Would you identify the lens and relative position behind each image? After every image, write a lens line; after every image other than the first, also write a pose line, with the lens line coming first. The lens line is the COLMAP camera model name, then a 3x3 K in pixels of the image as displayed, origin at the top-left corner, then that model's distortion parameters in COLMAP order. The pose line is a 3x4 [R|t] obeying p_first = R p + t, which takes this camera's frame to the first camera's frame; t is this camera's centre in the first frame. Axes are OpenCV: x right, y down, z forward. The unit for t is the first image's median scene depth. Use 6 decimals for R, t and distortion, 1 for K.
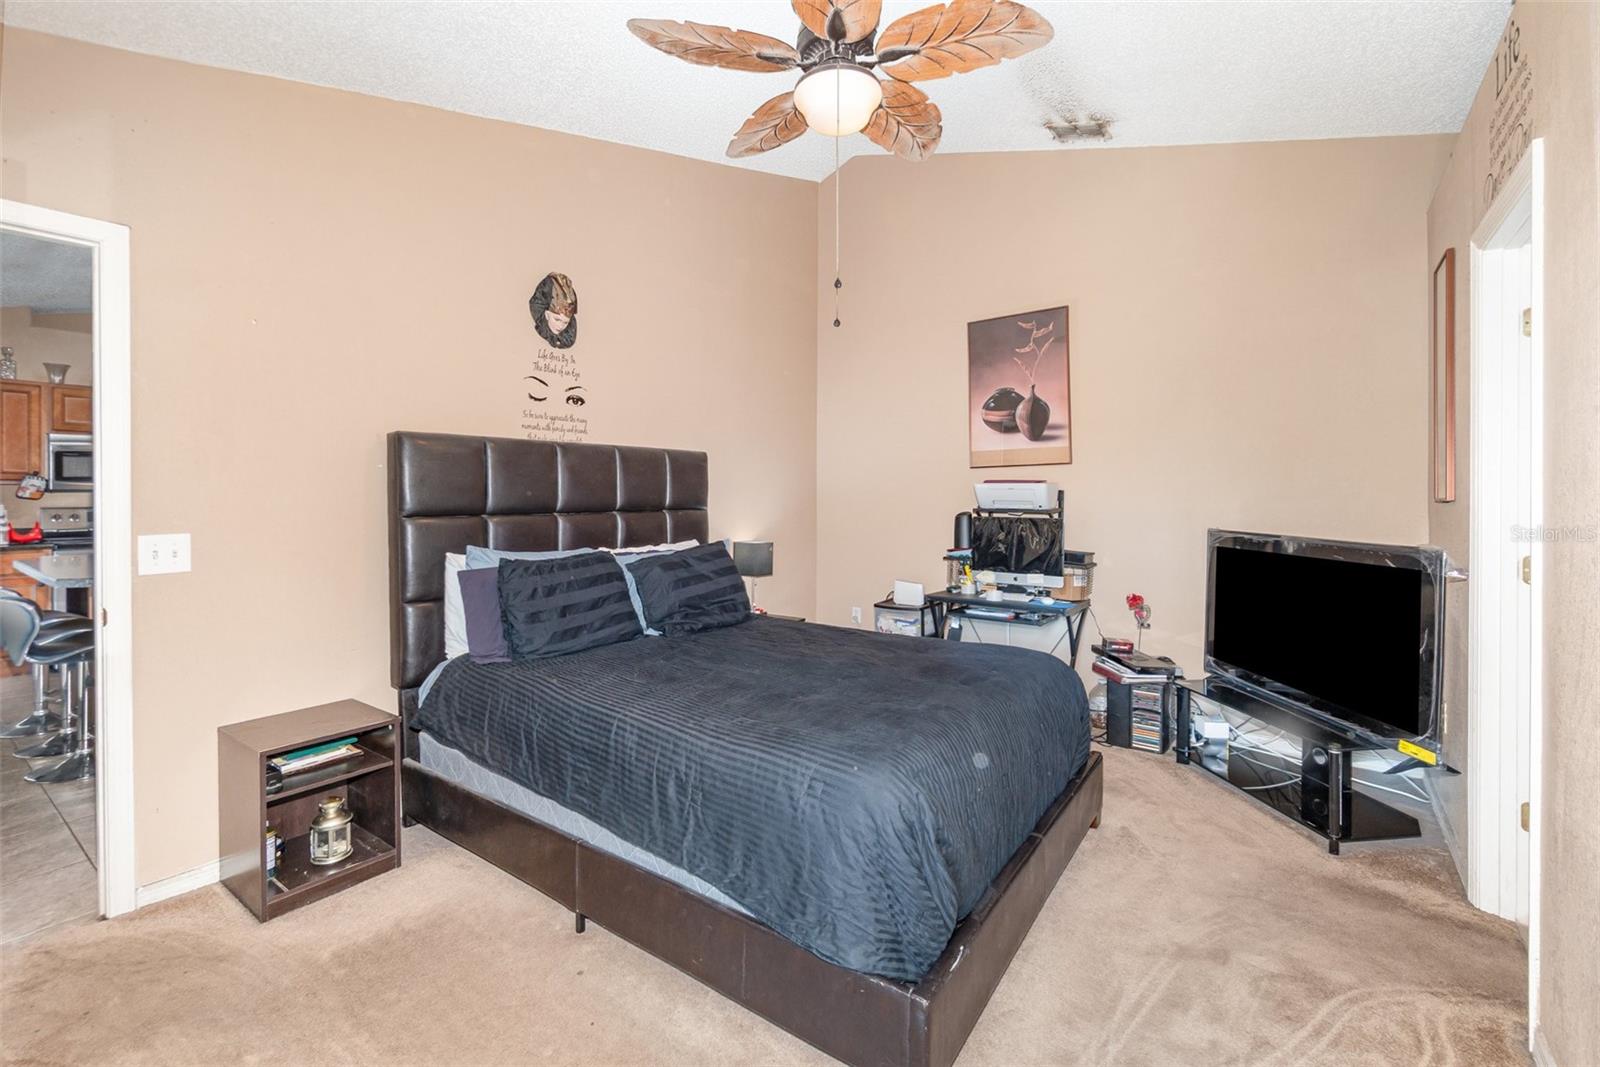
lens RADIAL K [[693.2, 0, 802.2], [0, 693.2, 498.4], [0, 0, 1]] dist [0.001856, 0.000167]
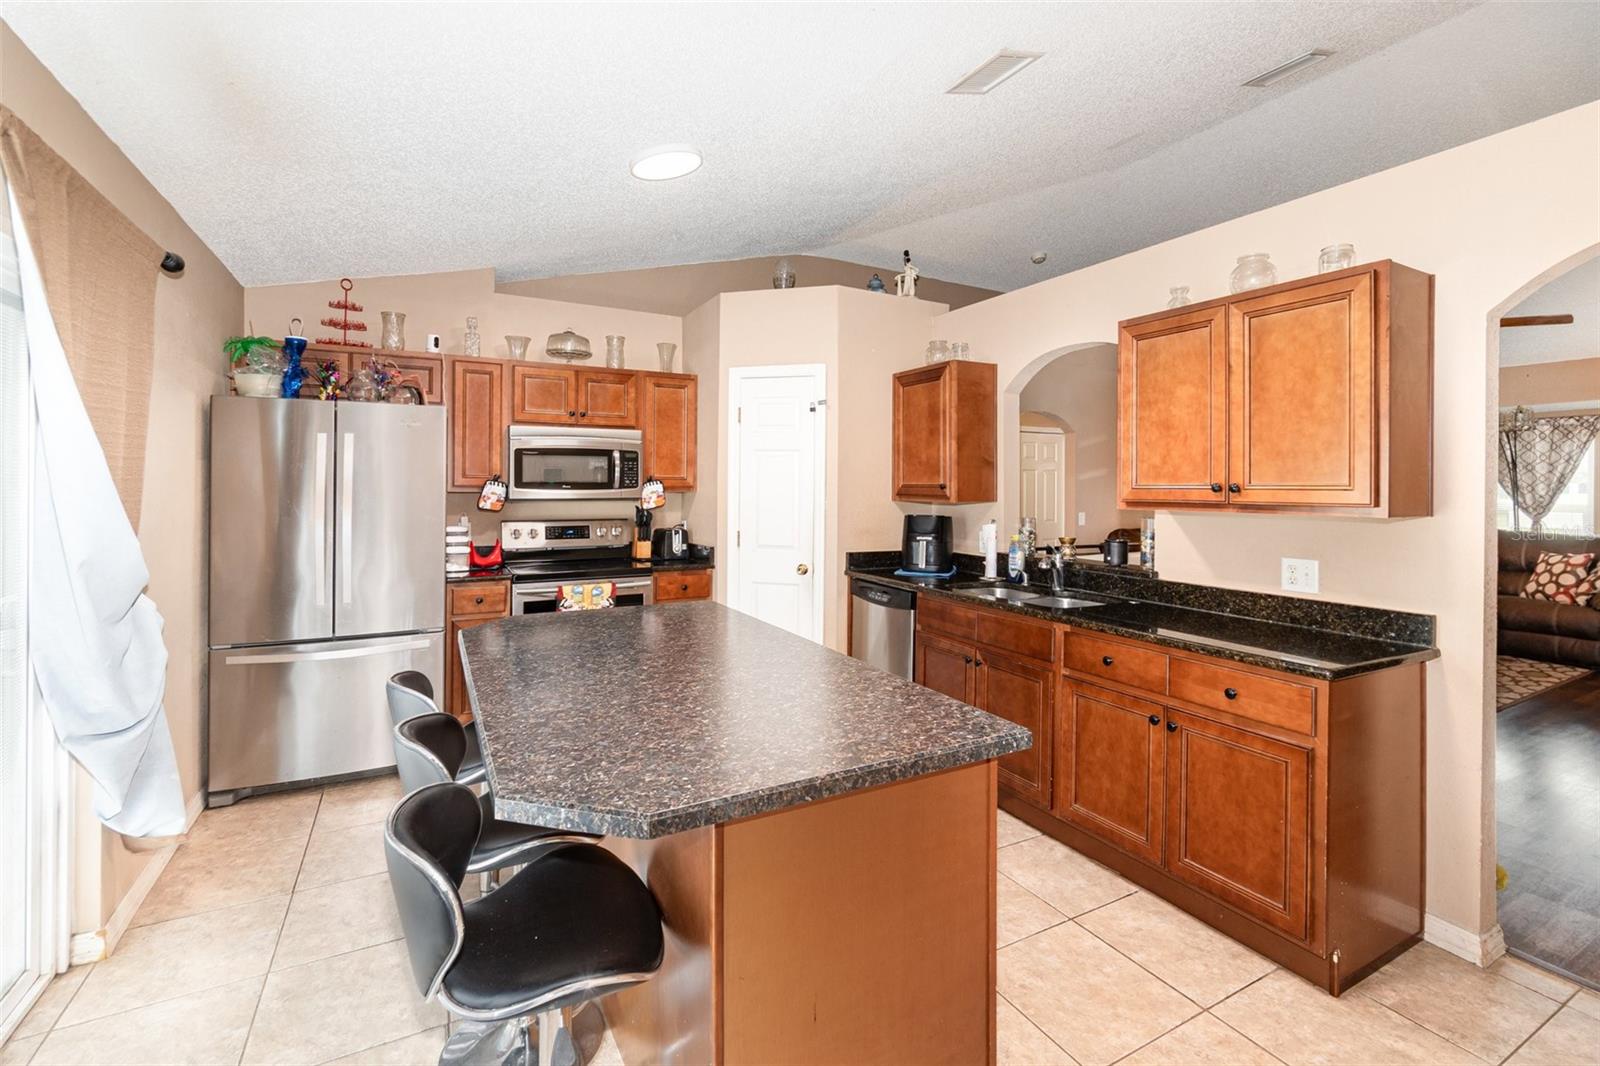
lens RADIAL K [[693.2, 0, 794.9], [0, 693.2, 488.0], [0, 0, 1]] dist [0.001856, 0.000167]
pose [[0.905168, 0.007167, -0.424994, -0.475263], [-0.008418, 0.999964, -0.001067, -0.026730], [0.424971, 0.004544, 0.905195, 0.443406]]
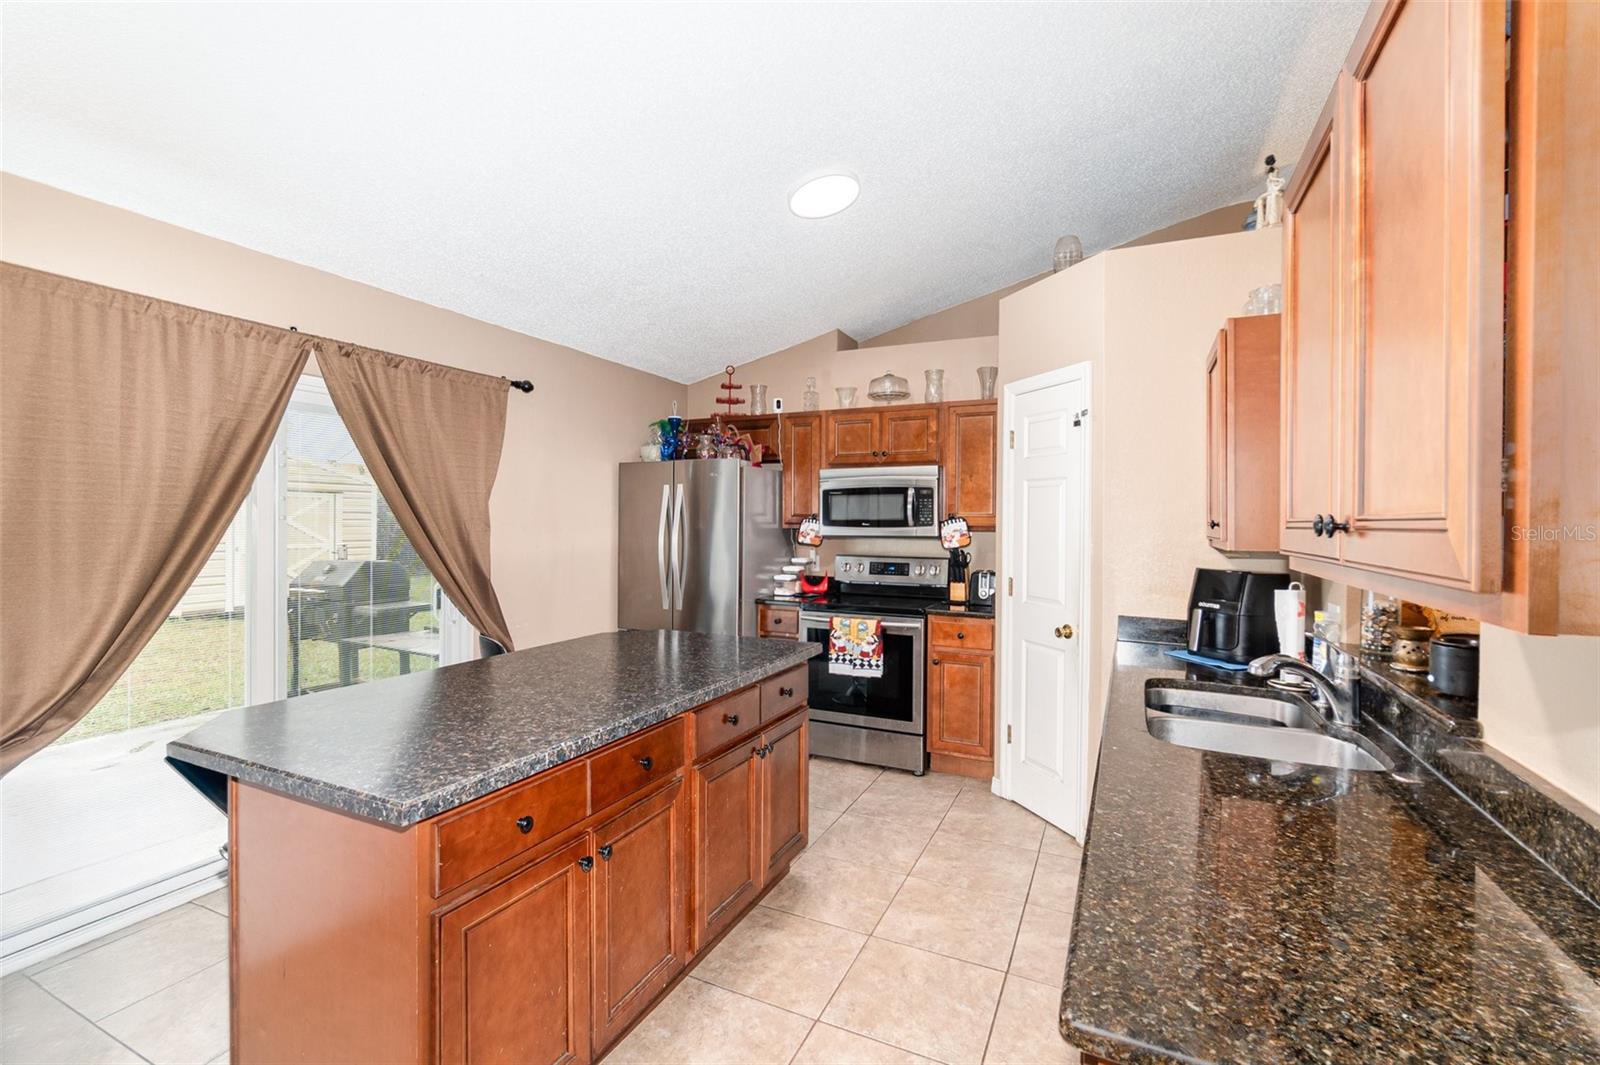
lens RADIAL K [[693.2, 0, 815.4], [0, 693.2, 521.8], [0, 0, 1]] dist [0.001856, 0.000167]
pose [[0.203003, 0.001166, -0.979177, -0.251572], [-0.014199, 0.999898, -0.001753, -0.027570], [0.979075, 0.014259, 0.202999, 0.821174]]
